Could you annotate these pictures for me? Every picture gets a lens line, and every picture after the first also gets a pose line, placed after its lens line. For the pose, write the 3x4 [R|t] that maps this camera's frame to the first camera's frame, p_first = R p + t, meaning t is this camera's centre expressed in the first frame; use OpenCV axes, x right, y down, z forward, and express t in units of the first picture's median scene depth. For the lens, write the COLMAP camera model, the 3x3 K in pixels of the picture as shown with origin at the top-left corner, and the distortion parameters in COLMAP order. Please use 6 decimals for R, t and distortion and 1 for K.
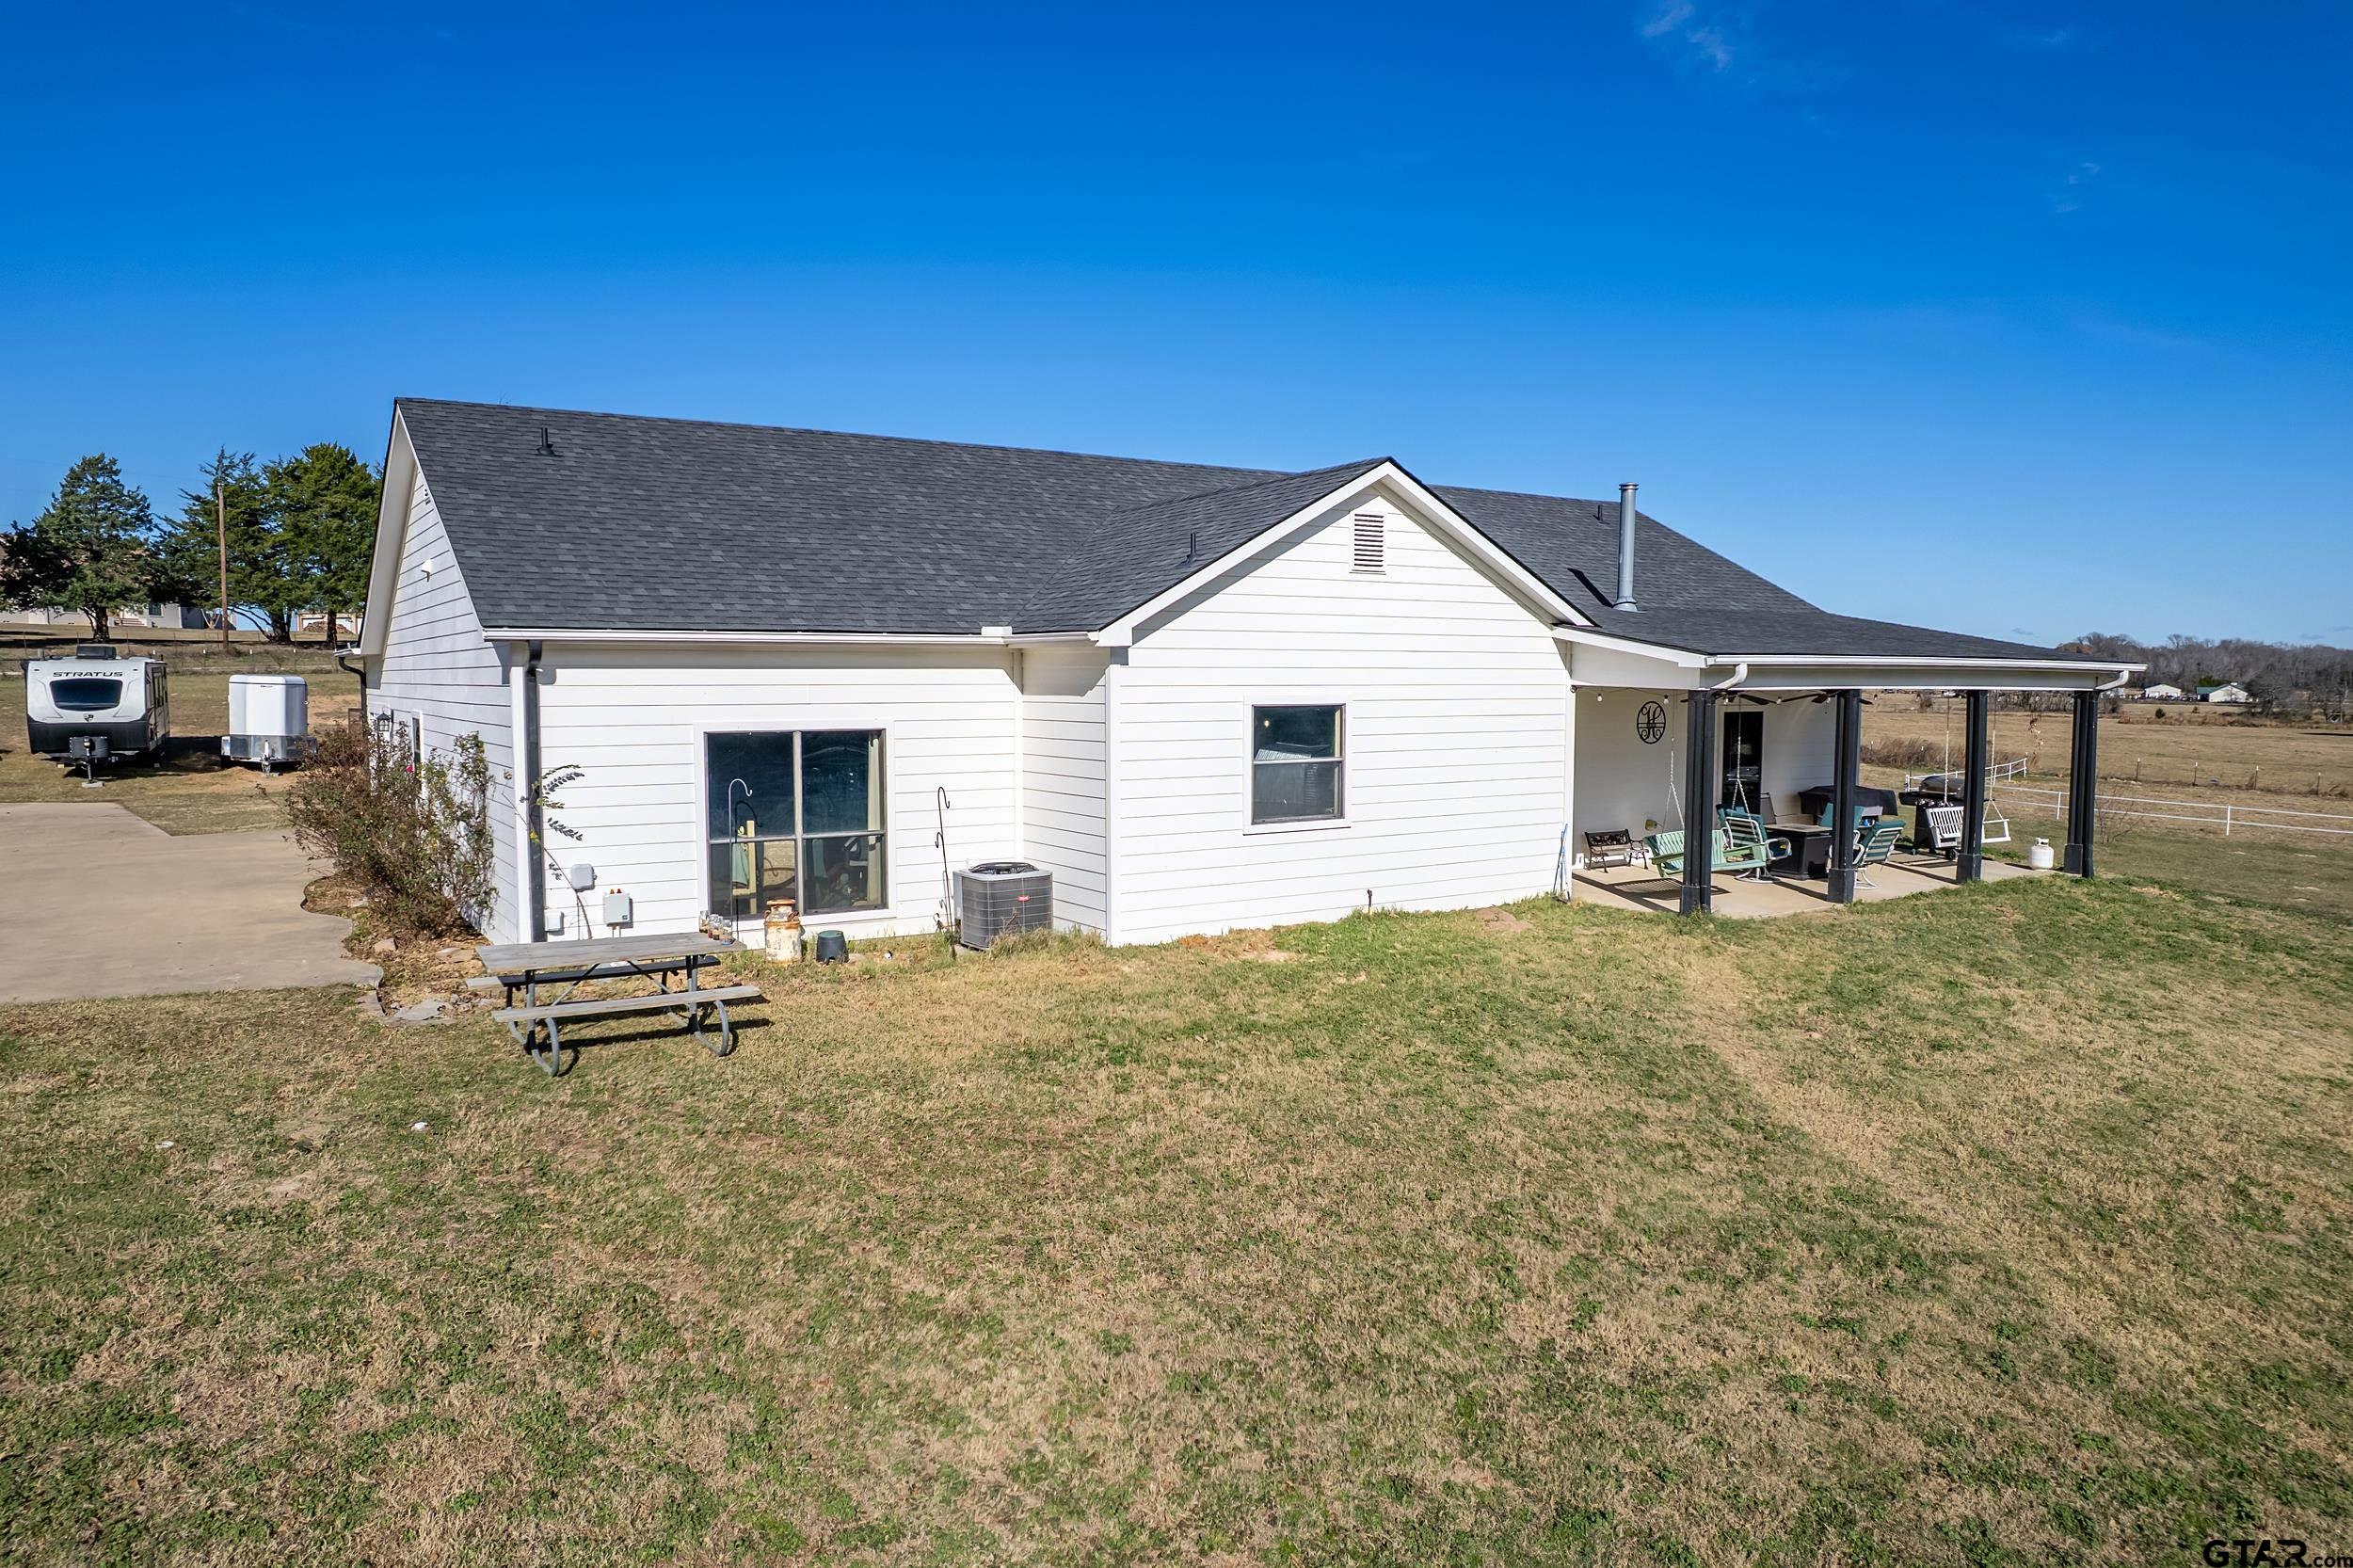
lens RADIAL K [[1651.0, 0, 1181.3], [0, 1651.0, 789.1], [0, 0, 1]] dist [0.003074, 0.001106]
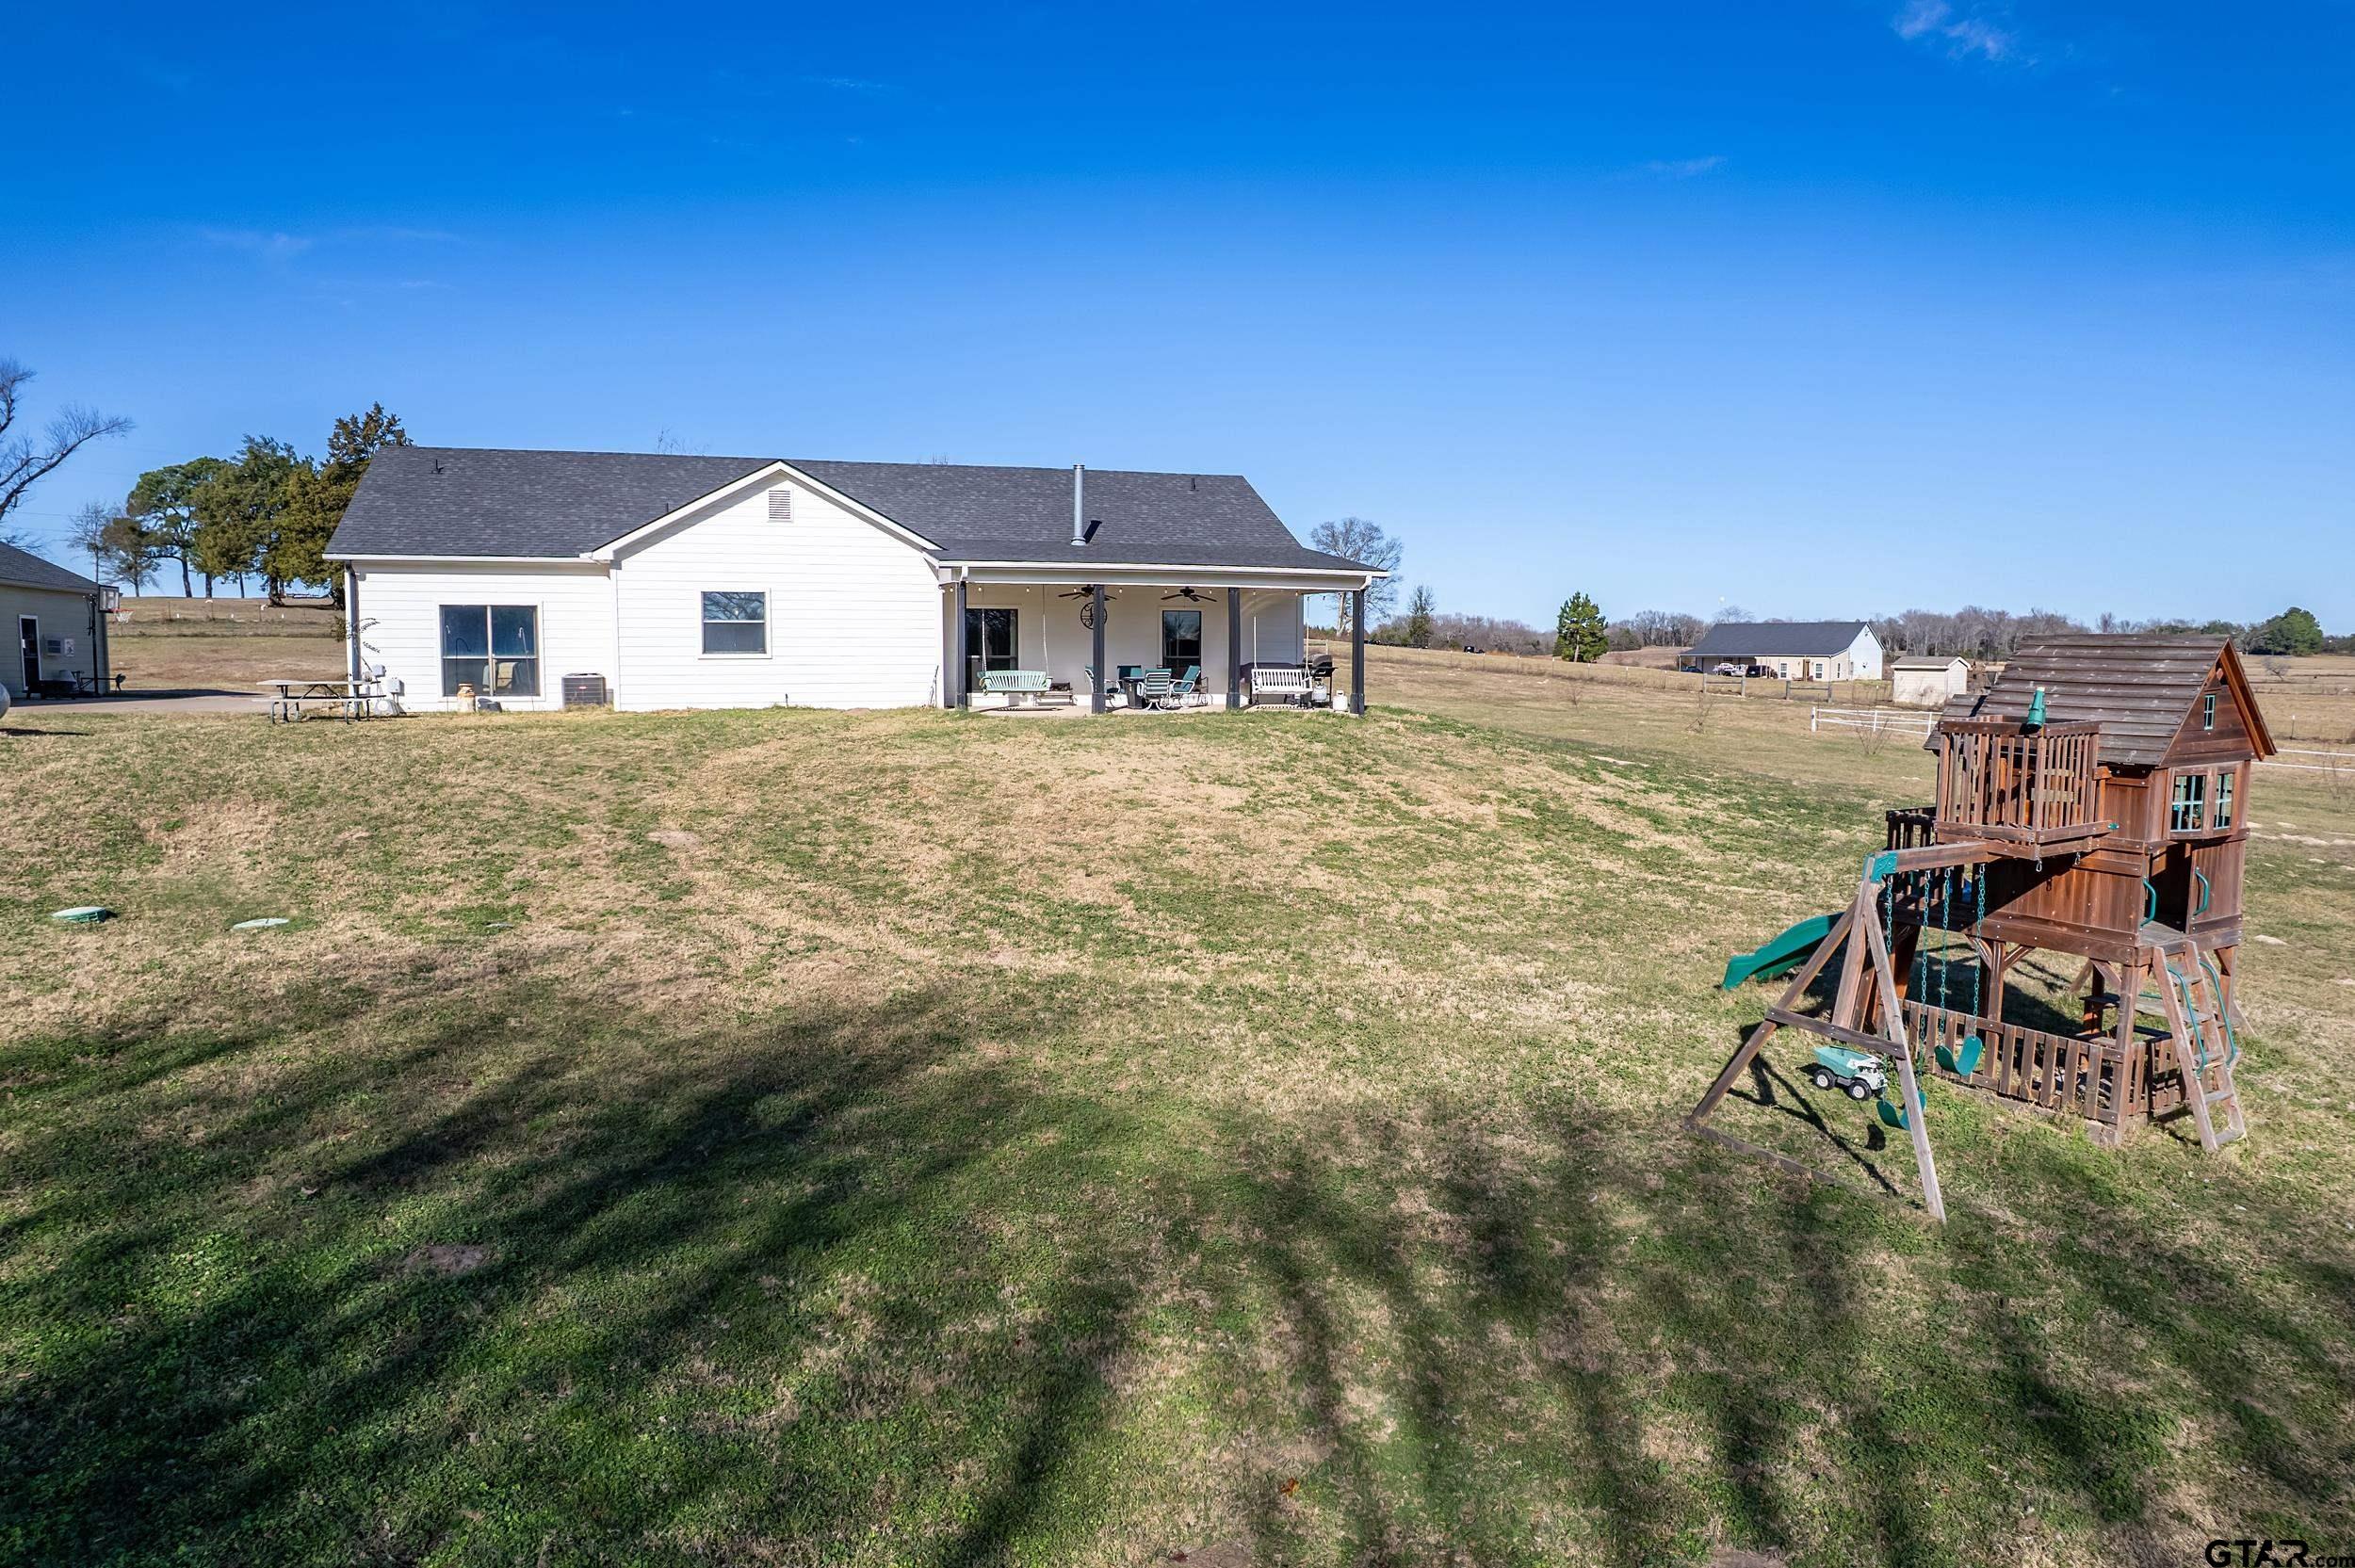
lens RADIAL K [[1485.4, 0, 1174.0], [0, 1485.4, 772.9], [0, 0, 1]] dist [-0.062839, 0.054535]
pose [[0.955823, 0.026683, -0.292728, 1.032103], [-0.021239, 0.999538, 0.021760, 0.106252], [0.293173, -0.014582, 0.955948, -0.458238]]
